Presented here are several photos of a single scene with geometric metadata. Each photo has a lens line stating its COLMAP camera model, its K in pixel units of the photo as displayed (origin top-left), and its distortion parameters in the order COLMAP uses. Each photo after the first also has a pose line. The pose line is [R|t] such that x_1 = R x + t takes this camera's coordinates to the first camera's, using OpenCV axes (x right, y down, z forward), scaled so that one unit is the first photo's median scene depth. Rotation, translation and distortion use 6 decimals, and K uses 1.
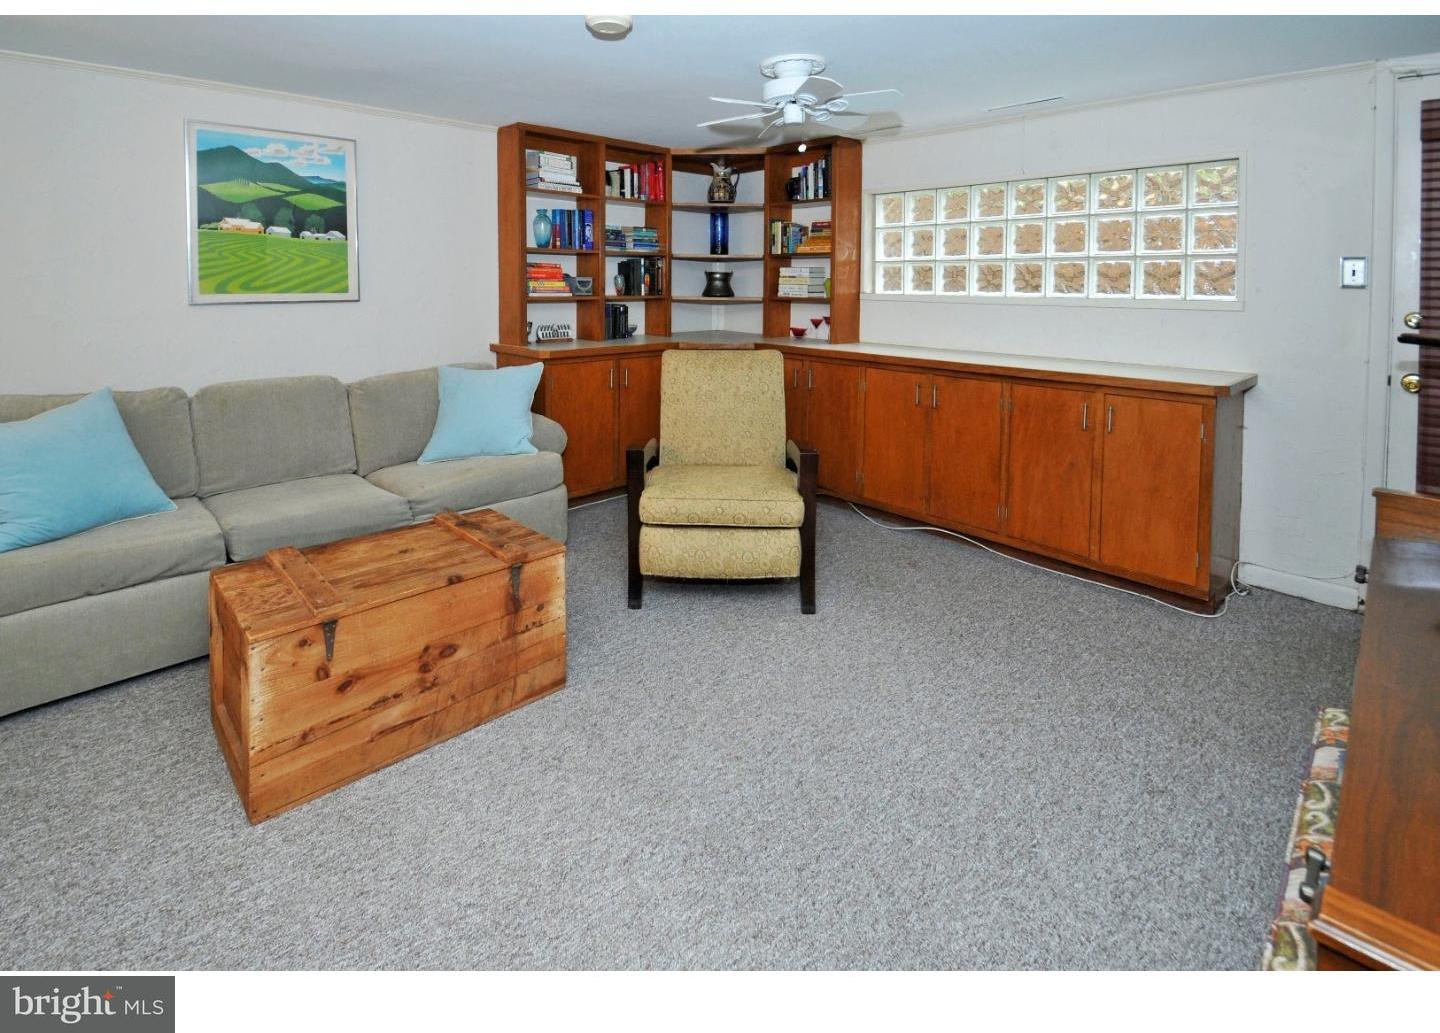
lens RADIAL K [[690.5, 0, 720.0], [0, 690.5, 516.5], [0, 0, 1]] dist [0.002919, -0.000031]
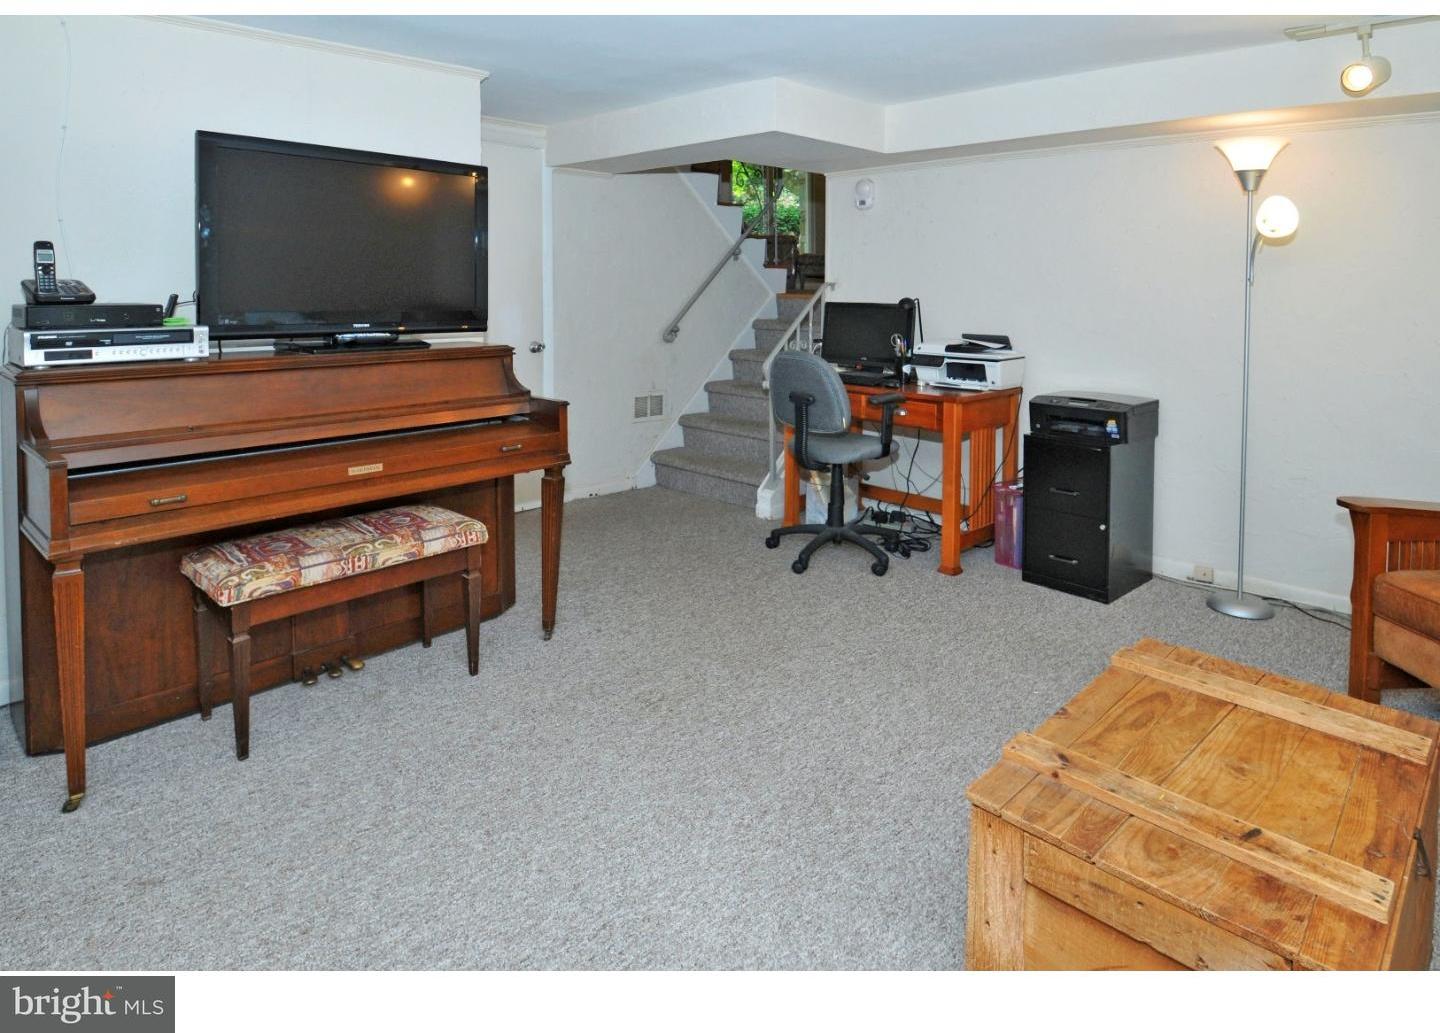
lens RADIAL K [[815.9, 0, 720.0], [0, 815.9, 516.5], [0, 0, 1]] dist [0.002369, -0.001006]
pose [[-0.999679, -0.007411, -0.024244, -0.019455], [-0.019953, 0.819940, 0.572102, -0.380054], [0.015639, 0.572402, -0.819824, 1.105977]]
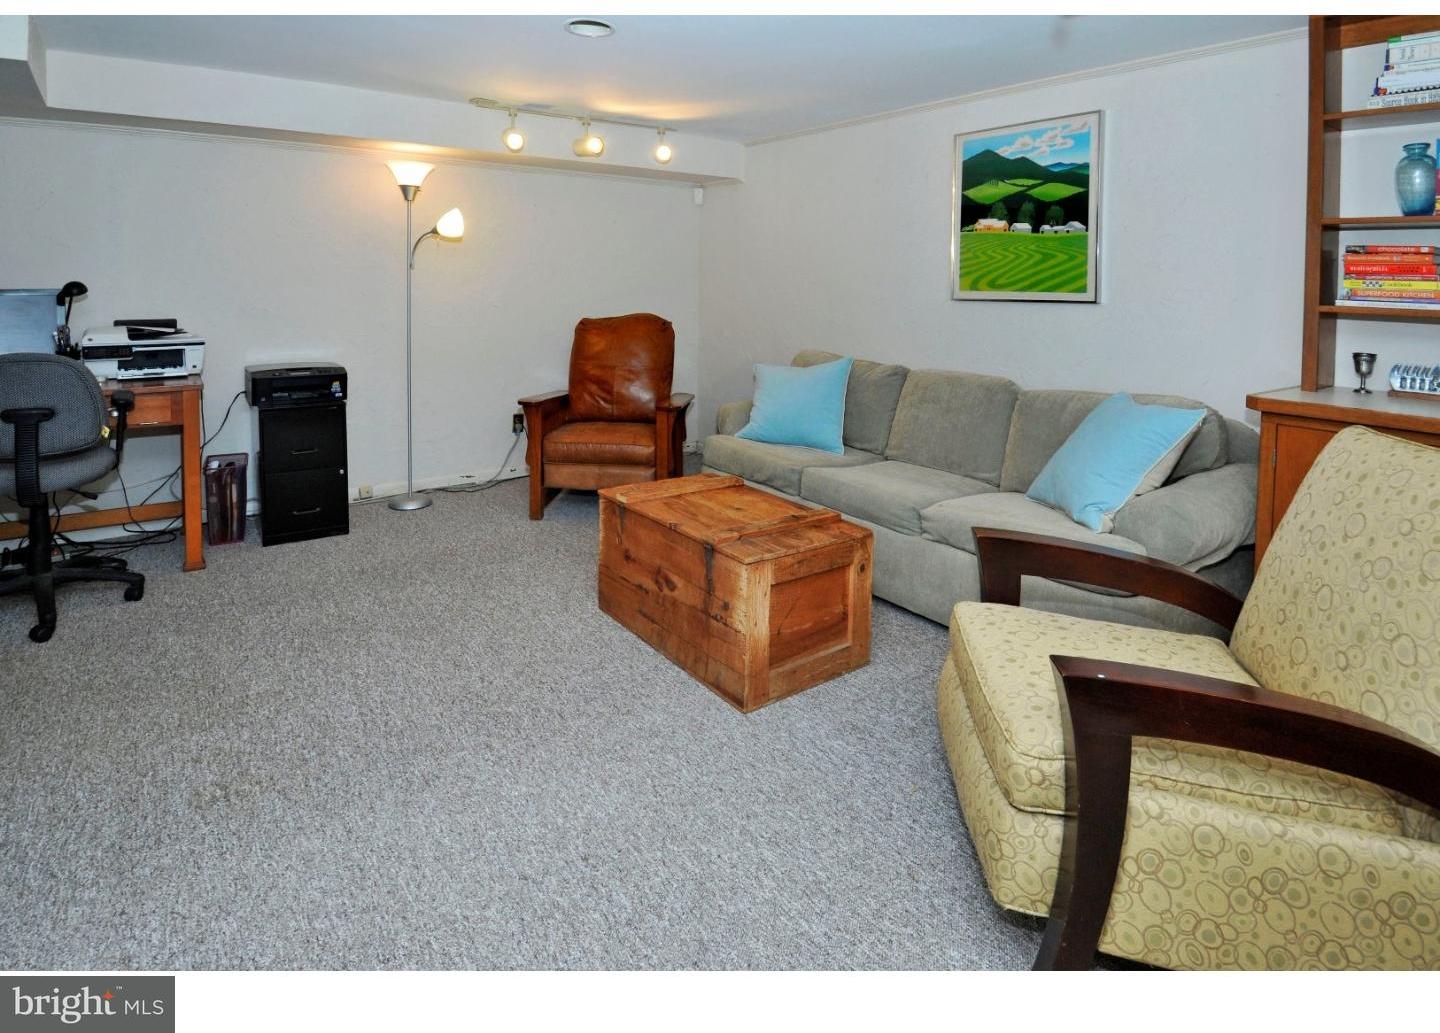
lens RADIAL K [[726.3, 0, 636.5], [0, 726.3, 520.2], [0, 0, 1]] dist [-0.000066, -0.008271]
pose [[-0.194227, 0.300120, -0.933919, 0.546348], [-0.327003, 0.877786, 0.350088, -0.233992], [0.924849, 0.373390, -0.072350, 0.735426]]
